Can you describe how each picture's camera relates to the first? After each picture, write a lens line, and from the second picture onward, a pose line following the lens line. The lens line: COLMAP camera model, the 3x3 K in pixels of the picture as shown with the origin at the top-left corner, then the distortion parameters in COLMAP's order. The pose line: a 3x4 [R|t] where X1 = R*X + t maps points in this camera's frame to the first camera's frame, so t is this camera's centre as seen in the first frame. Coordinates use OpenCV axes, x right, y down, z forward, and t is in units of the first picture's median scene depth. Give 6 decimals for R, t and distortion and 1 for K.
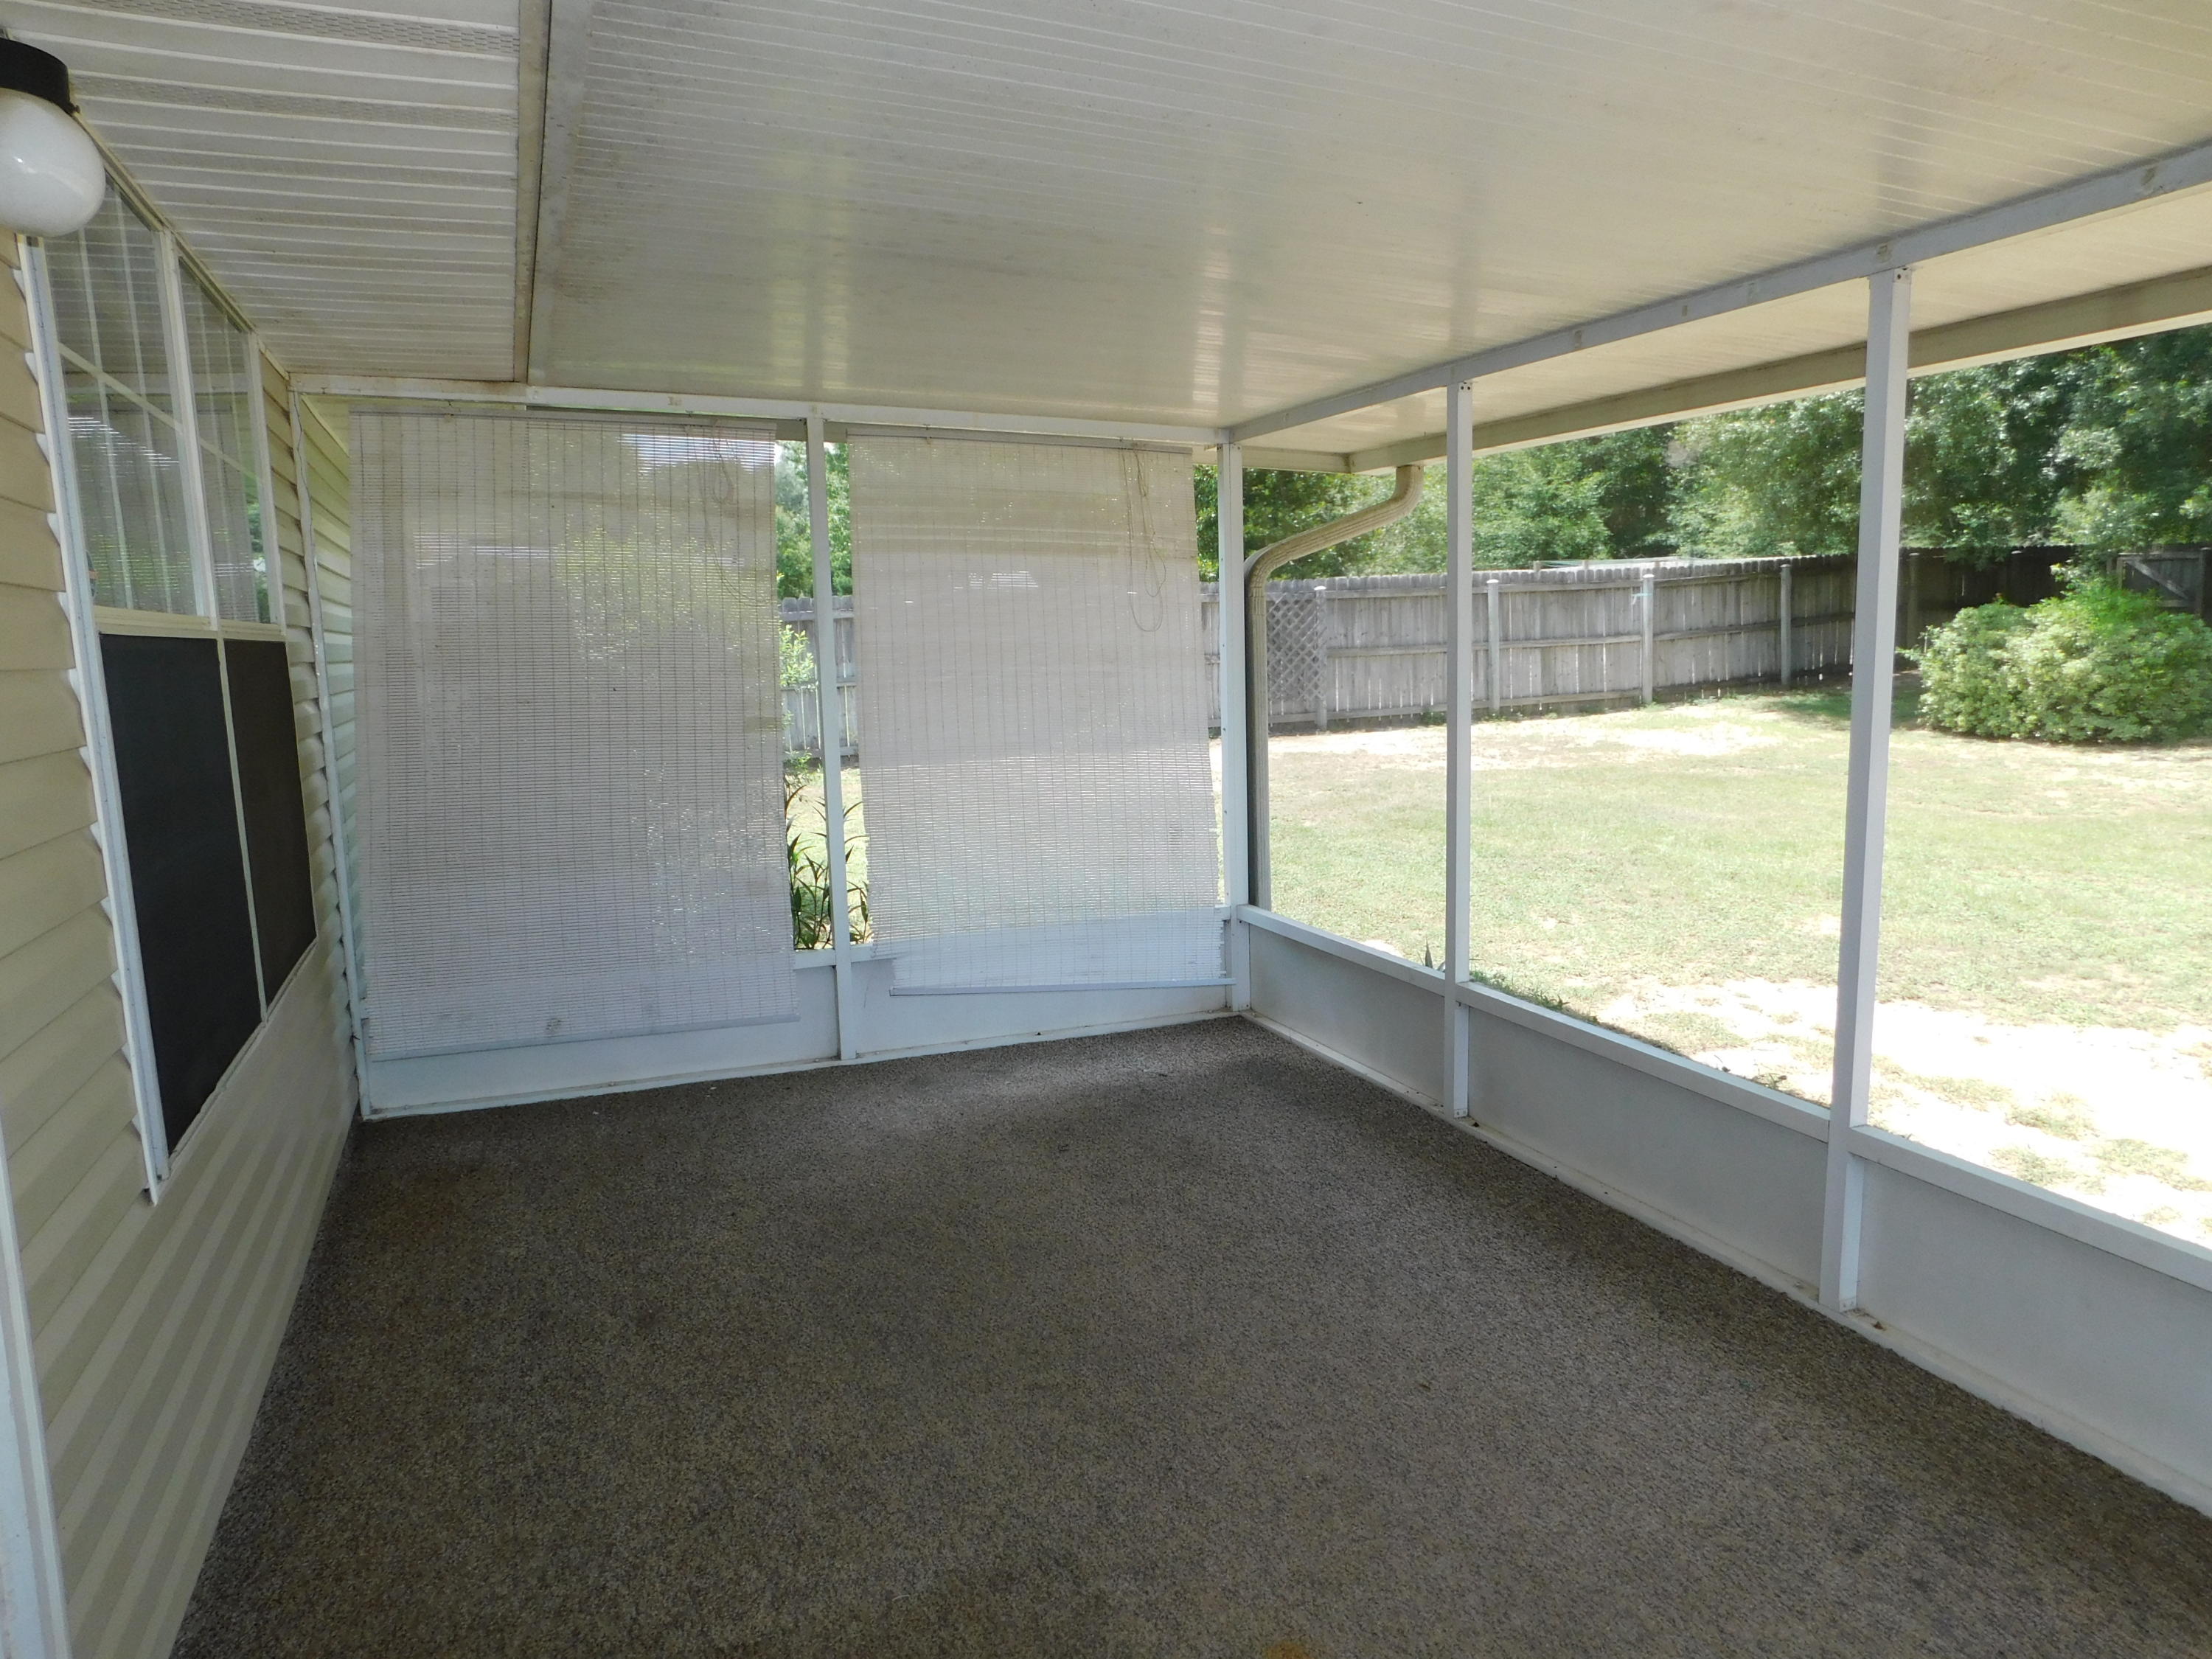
lens RADIAL K [[1483.3, 0, 1106.0], [0, 1483.3, 829.5], [0, 0, 1]] dist [-0.064343, 0.060751]
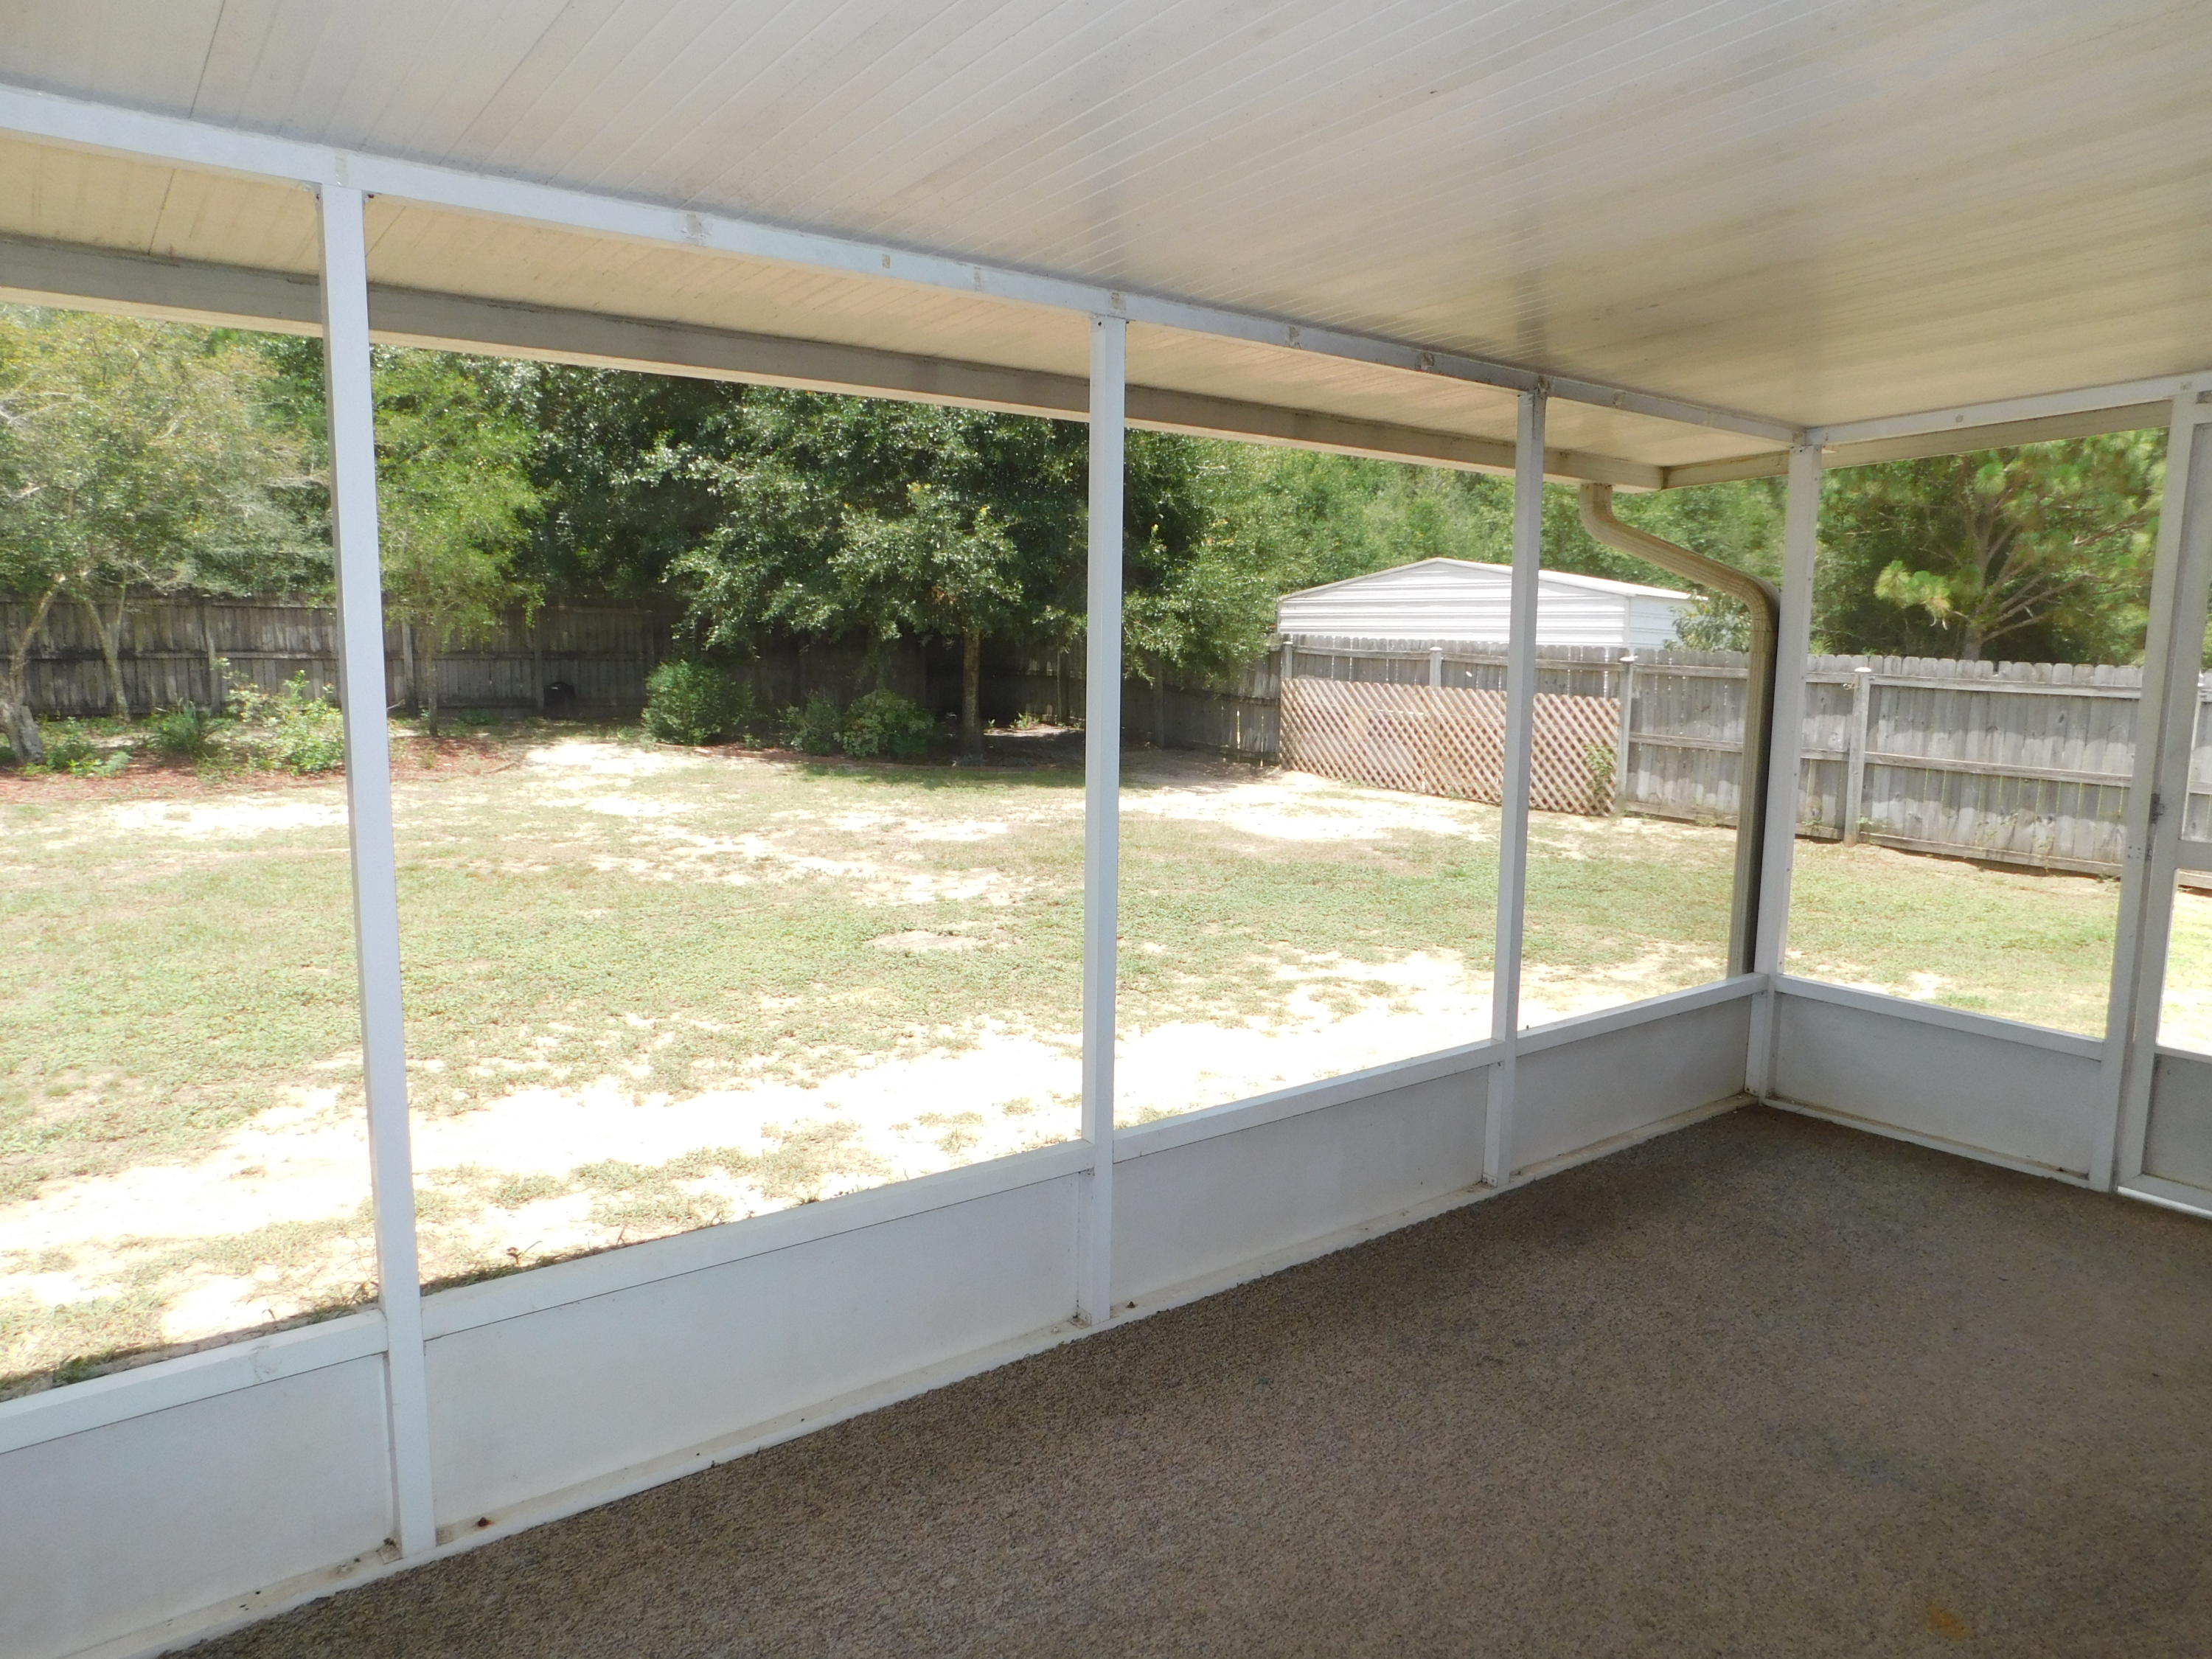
lens RADIAL K [[1483.3, 0, 1106.0], [0, 1483.3, 829.5], [0, 0, 1]] dist [-0.064343, 0.060751]
pose [[-0.287582, -0.108354, 0.951607, -0.370408], [0.125382, 0.980770, 0.149566, -0.134856], [-0.949514, 0.162327, -0.268466, 0.988319]]
